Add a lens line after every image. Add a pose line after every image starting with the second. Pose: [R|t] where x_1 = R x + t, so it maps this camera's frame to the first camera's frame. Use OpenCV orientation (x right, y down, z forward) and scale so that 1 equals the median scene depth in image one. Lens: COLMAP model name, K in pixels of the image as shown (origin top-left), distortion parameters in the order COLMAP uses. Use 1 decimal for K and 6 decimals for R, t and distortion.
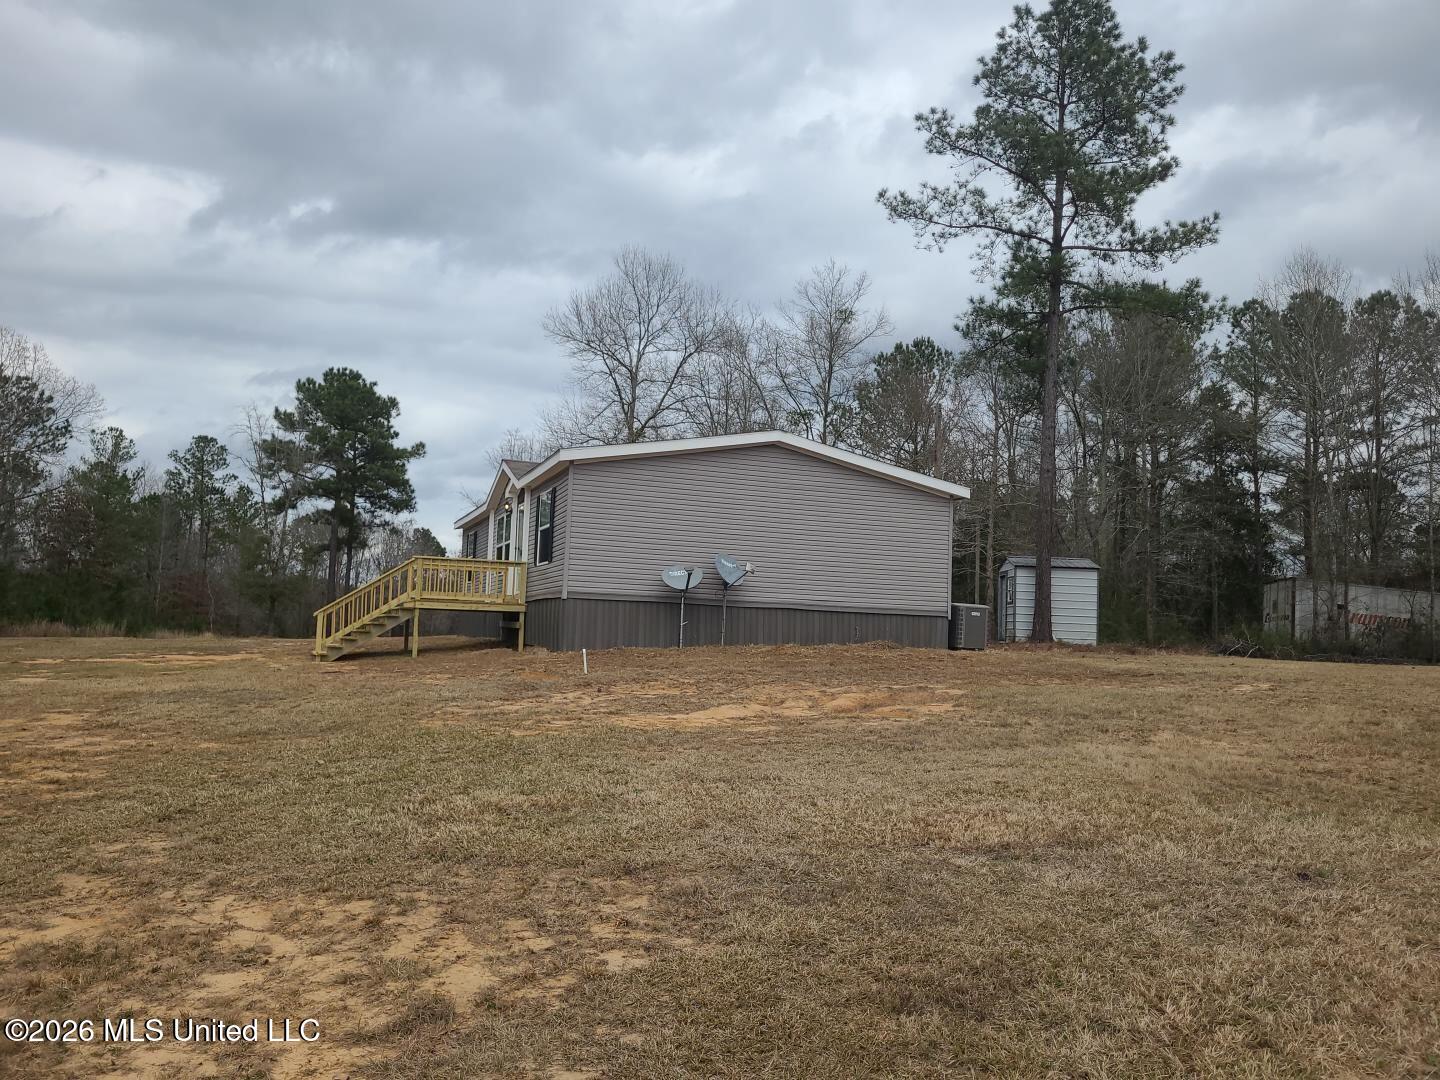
lens RADIAL K [[1099.6, 0, 721.0], [0, 1099.6, 561.1], [0, 0, 1]] dist [0.039244, -0.013135]
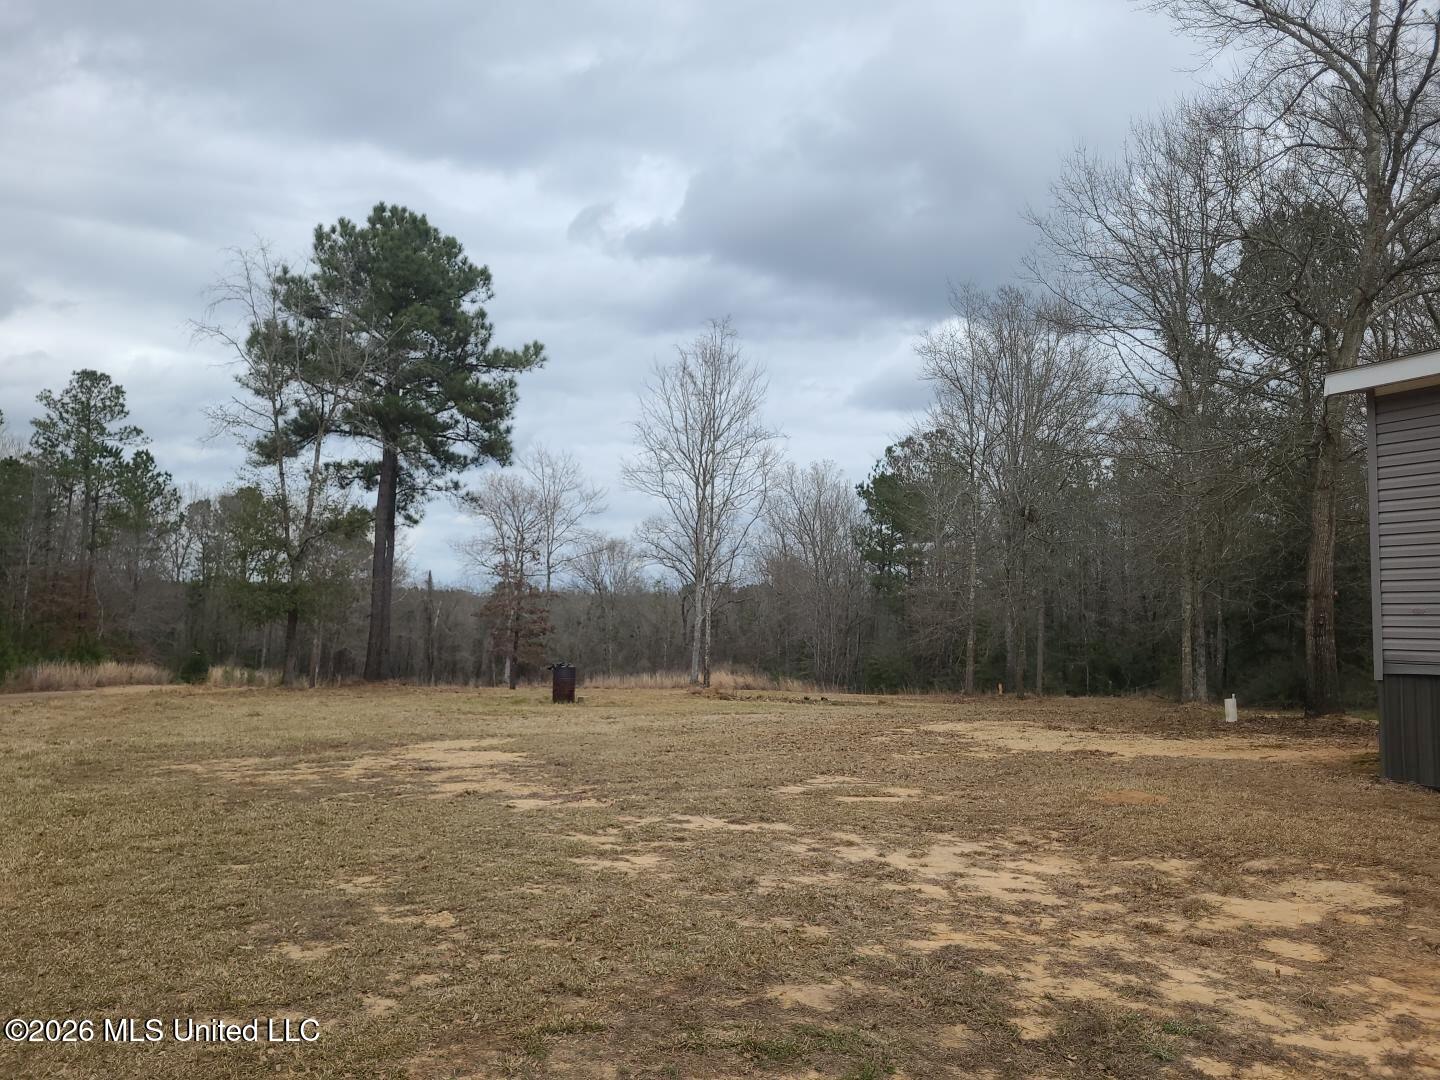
lens RADIAL K [[1088.8, 0, 723.3], [0, 1088.8, 533.5], [0, 0, 1]] dist [0.047913, -0.042183]
pose [[0.992566, 0.010666, 0.121236, -0.369924], [-0.007112, 0.999533, -0.029706, 0.013651], [-0.121496, 0.028623, 0.992179, 0.642096]]
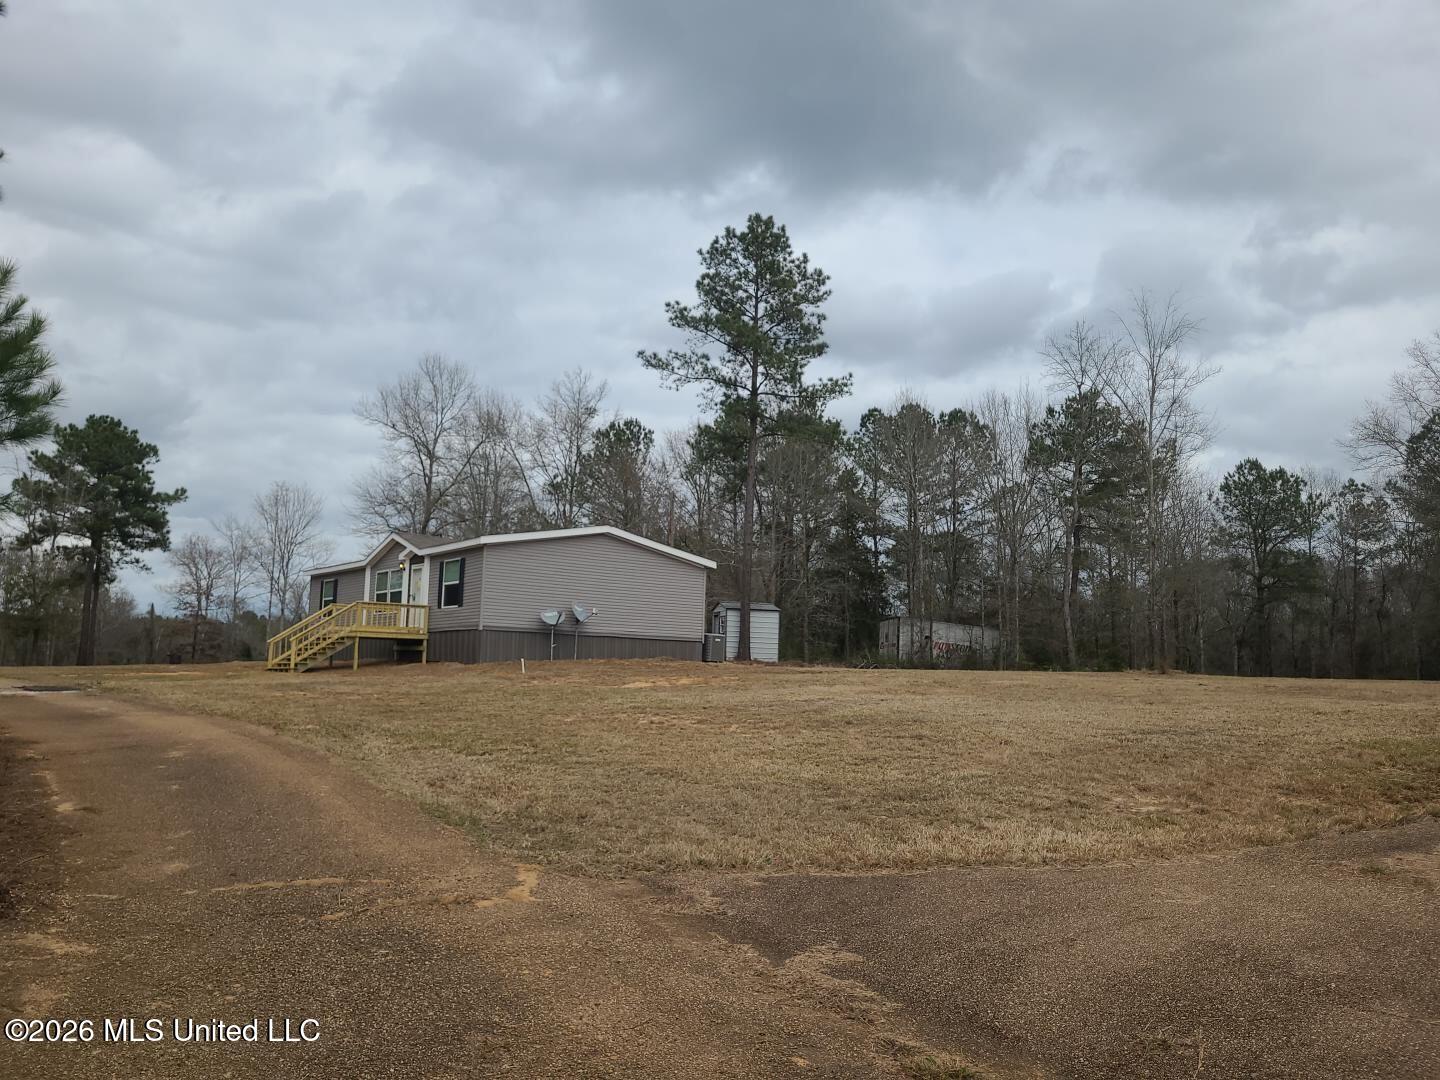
lens RADIAL K [[1088.8, 0, 723.3], [0, 1088.8, 533.5], [0, 0, 1]] dist [0.047913, -0.042183]
pose [[0.952198, 0.028899, 0.304111, -0.140090], [-0.011670, 0.998230, -0.058322, -0.008150], [-0.305258, 0.051985, 0.950850, -0.295859]]
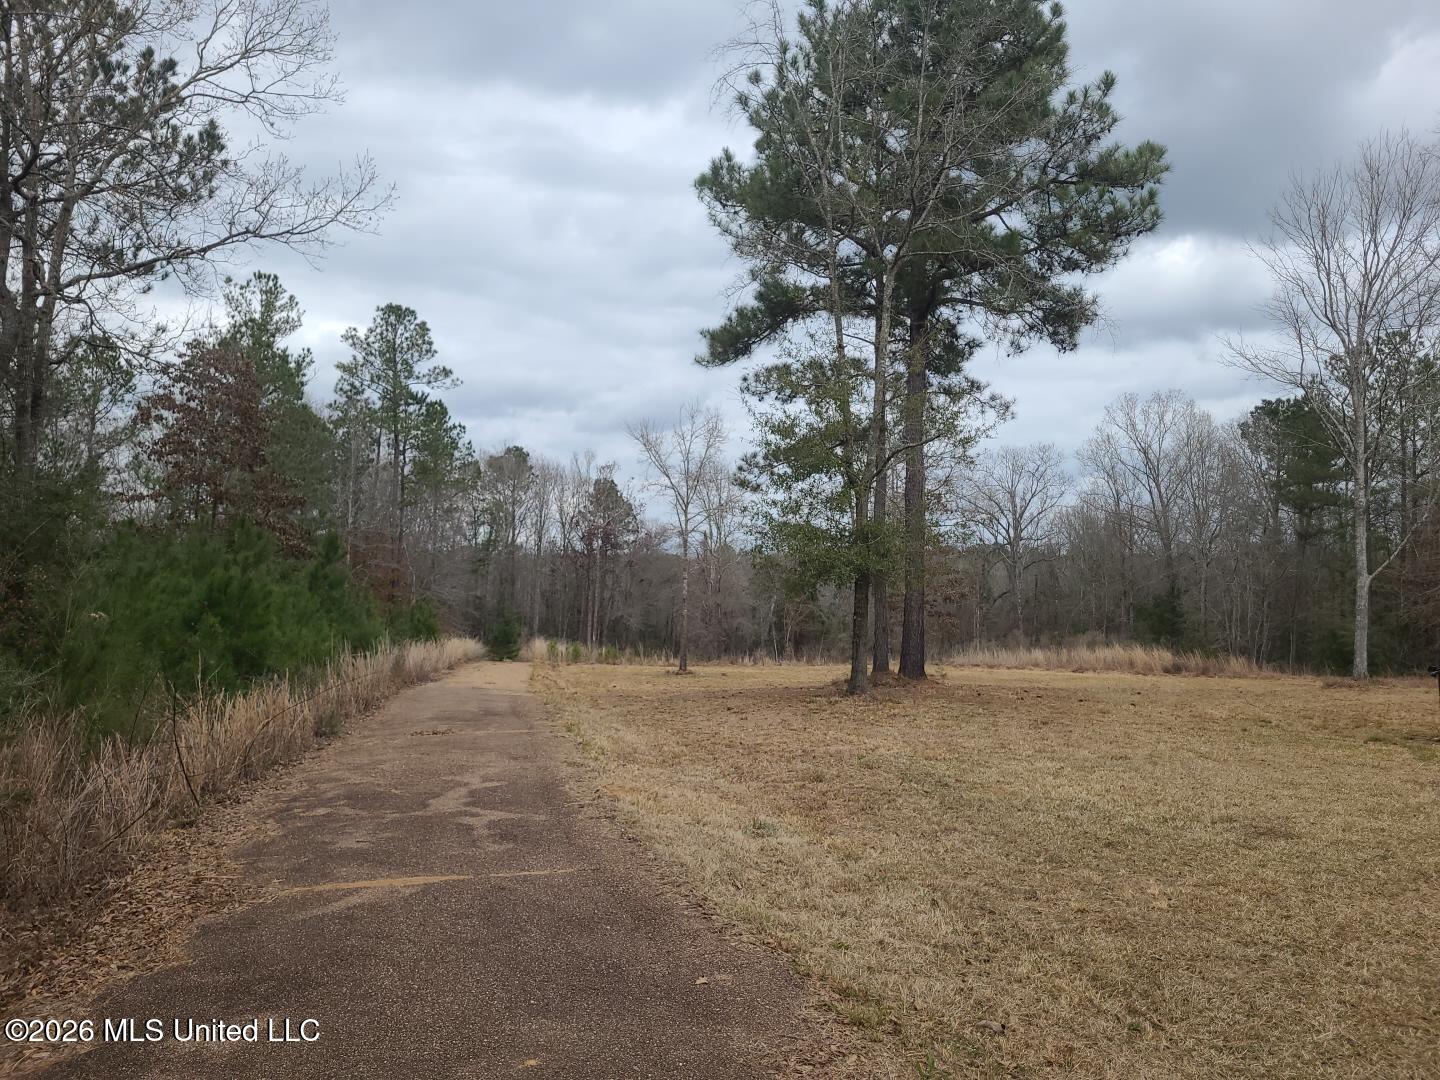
lens RADIAL K [[1088.8, 0, 723.3], [0, 1088.8, 533.5], [0, 0, 1]] dist [0.047913, -0.042183]
pose [[0.998651, -0.009840, -0.050979, -0.603323], [0.009960, 0.999948, 0.002111, 0.030010], [0.050956, -0.002615, 0.998697, 0.955897]]
